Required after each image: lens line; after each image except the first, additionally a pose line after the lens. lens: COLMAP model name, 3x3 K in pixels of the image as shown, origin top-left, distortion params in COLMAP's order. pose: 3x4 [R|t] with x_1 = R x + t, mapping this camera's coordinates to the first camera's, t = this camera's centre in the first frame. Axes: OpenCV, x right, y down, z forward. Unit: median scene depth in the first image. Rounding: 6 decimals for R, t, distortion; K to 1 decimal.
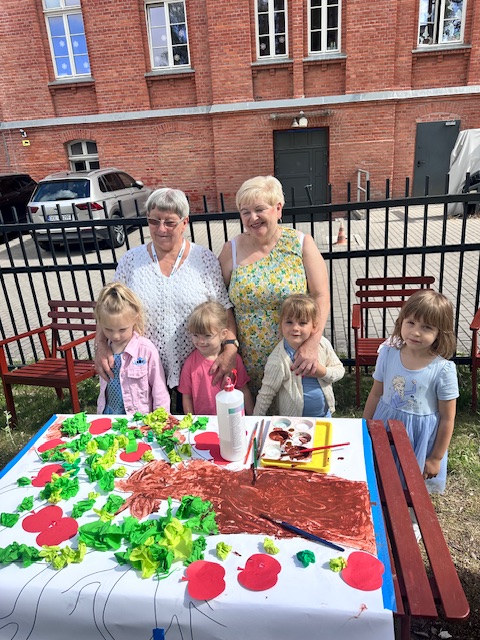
lens RADIAL K [[452.7, 0, 236.9], [0, 452.7, 307.8], [0, 0, 1]] dist [0.004509, -0.013351]
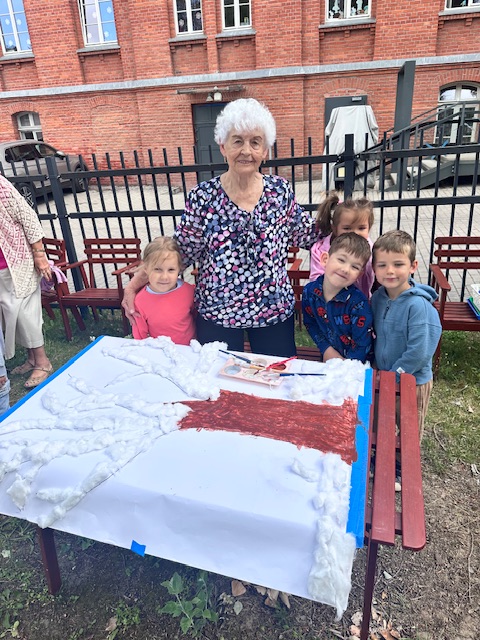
lens RADIAL K [[452.7, 0, 240.1], [0, 452.7, 313.7], [0, 0, 1]] dist [0.004509, -0.013351]
pose [[0.993549, 0.053544, -0.099968, 0.334452], [-0.046079, 0.996077, 0.075547, 0.011929], [0.103621, -0.070454, 0.992118, -0.078674]]
